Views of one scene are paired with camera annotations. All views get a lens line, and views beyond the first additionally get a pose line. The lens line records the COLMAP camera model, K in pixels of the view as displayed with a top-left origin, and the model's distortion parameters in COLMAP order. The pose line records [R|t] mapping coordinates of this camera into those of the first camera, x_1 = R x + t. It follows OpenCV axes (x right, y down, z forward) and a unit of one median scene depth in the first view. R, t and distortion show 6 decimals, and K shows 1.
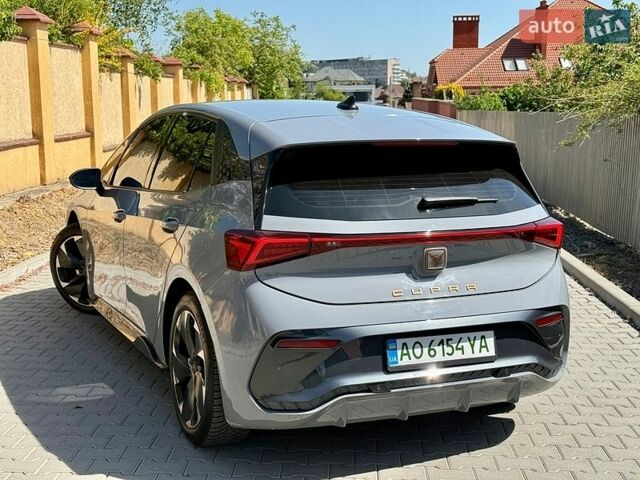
lens RADIAL K [[874.4, 0, 313.2], [0, 874.4, 238.0], [0, 0, 1]] dist [0.209642, -0.461770]
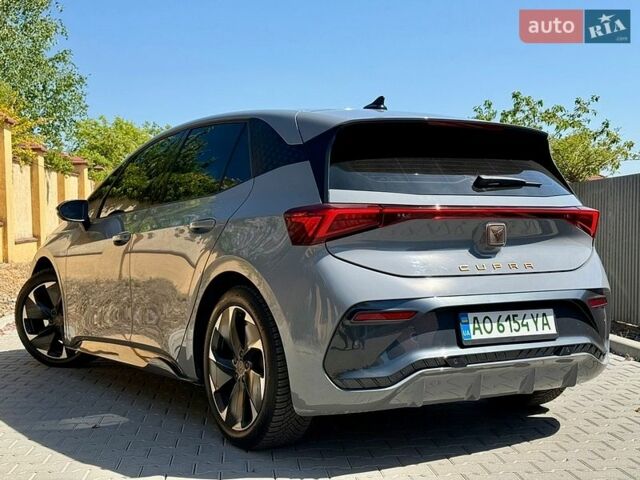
lens RADIAL K [[875.3, 0, 320.0], [0, 875.3, 240.0], [0, 0, 1]] dist [0.201184, -0.425315]
pose [[0.989655, -0.020172, 0.142040, -0.193152], [0.038805, 0.990798, -0.129666, 0.145966], [-0.138117, 0.133836, 0.981331, 0.046489]]
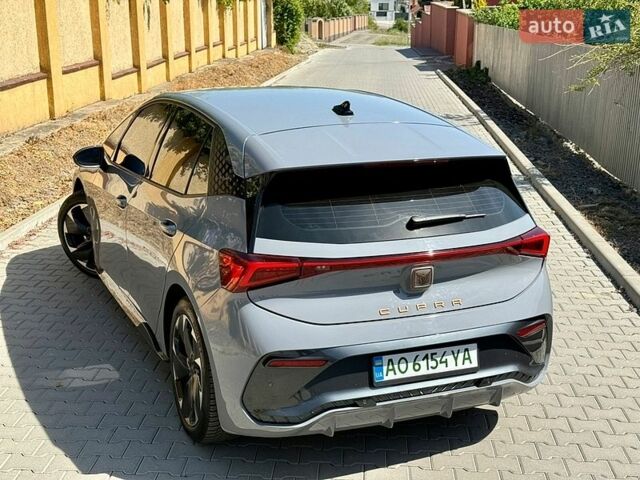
lens RADIAL K [[875.3, 0, 320.0], [0, 875.3, 240.0], [0, 0, 1]] dist [0.201184, -0.425315]
pose [[0.999914, 0.009071, -0.009488, 0.026883], [-0.007944, 0.993599, 0.112689, -0.131659], [0.010449, -0.112604, 0.993585, -0.027041]]
